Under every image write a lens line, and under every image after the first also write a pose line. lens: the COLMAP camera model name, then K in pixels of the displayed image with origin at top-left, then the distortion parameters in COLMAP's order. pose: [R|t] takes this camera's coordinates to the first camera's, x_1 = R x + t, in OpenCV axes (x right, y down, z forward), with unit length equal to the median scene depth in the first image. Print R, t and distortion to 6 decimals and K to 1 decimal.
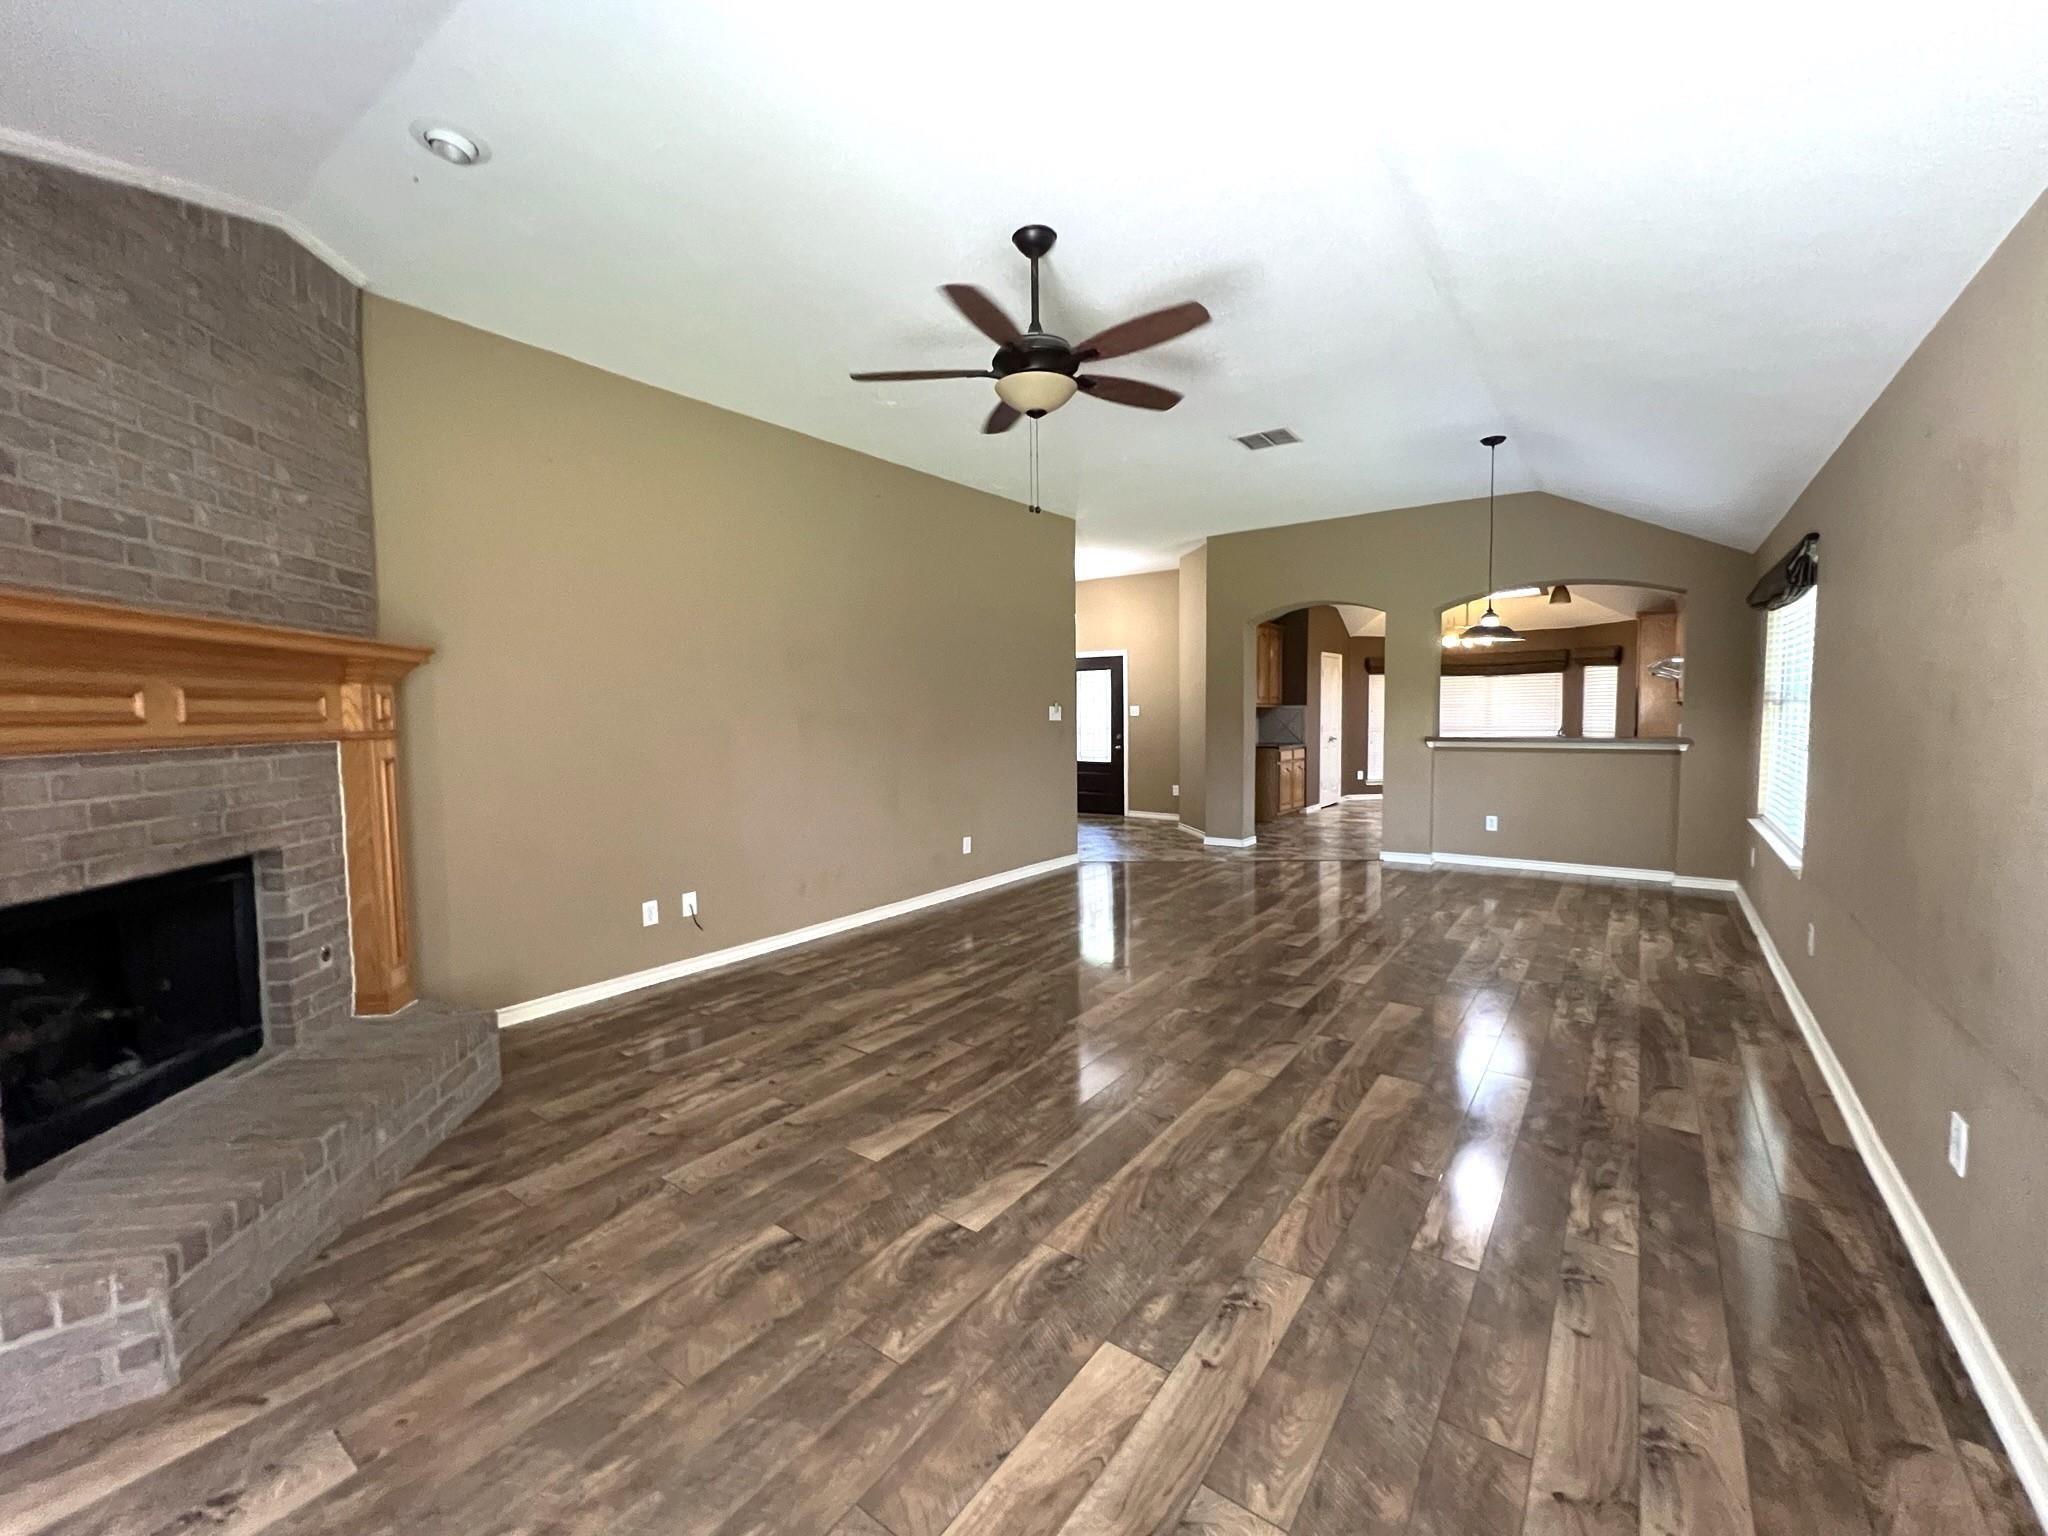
lens RADIAL K [[820.6, 0, 1019.5], [0, 820.6, 765.9], [0, 0, 1]] dist [0.000458, 0.000024]
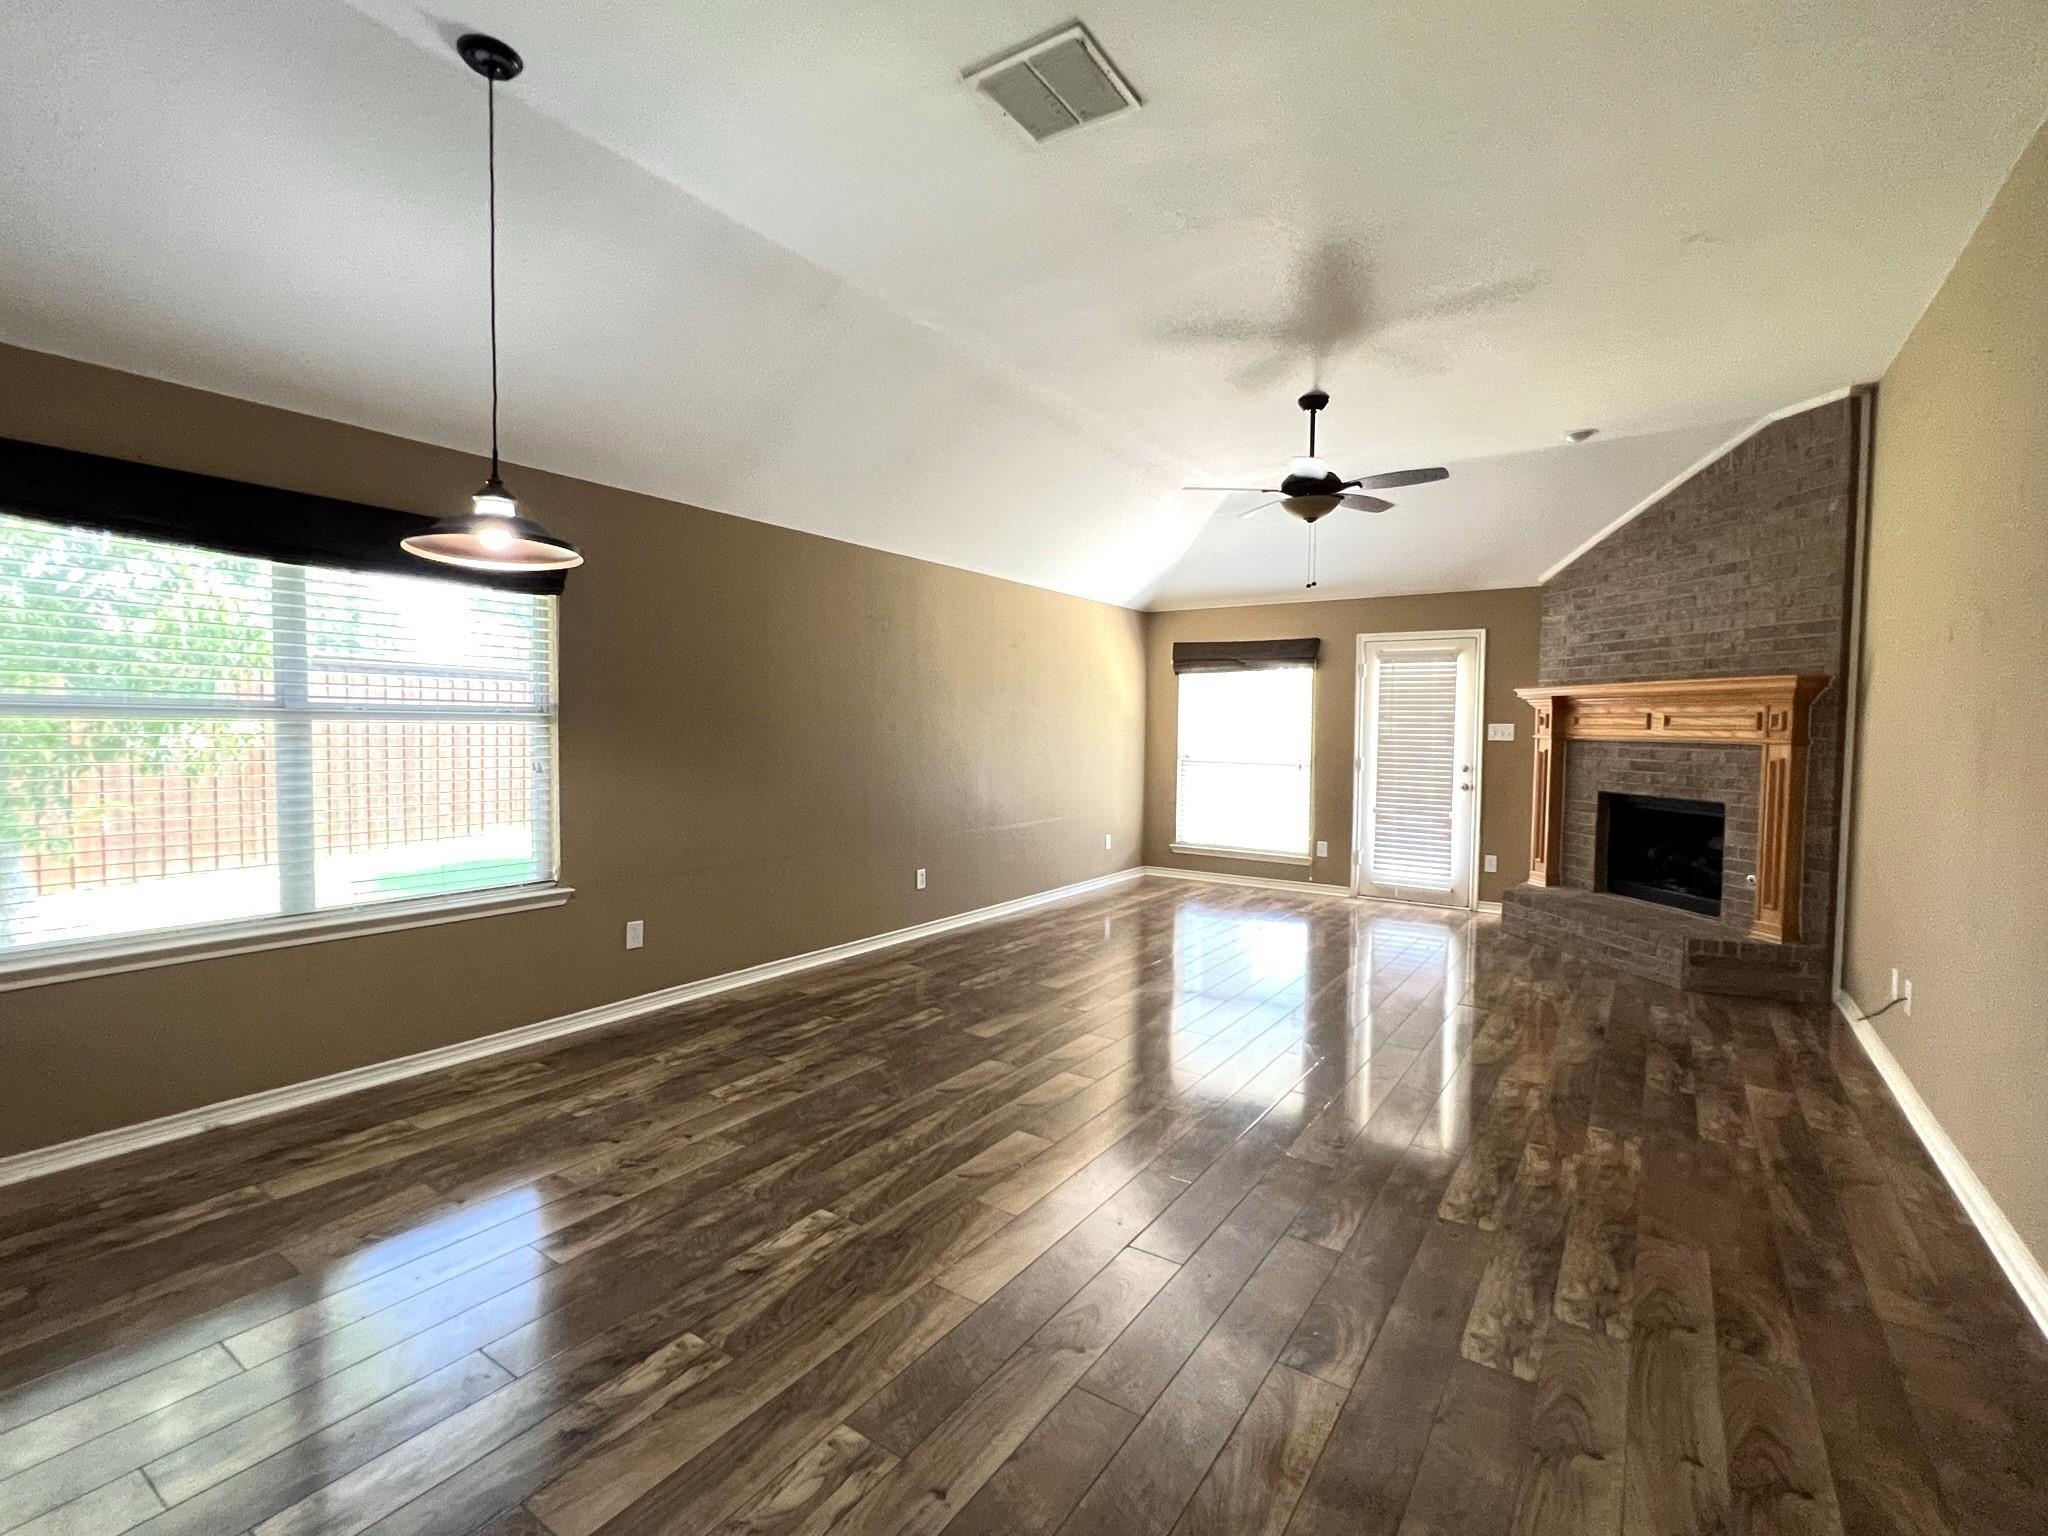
lens RADIAL K [[946.5, 0, 1027.1], [0, 946.5, 764.7], [0, 0, 1]] dist [-0.011345, 0.001746]
pose [[-0.998819, 0.002246, -0.048527, 0.463042], [-0.003205, 0.993706, 0.111971, -0.140098], [0.048474, 0.111994, -0.992526, 2.051348]]
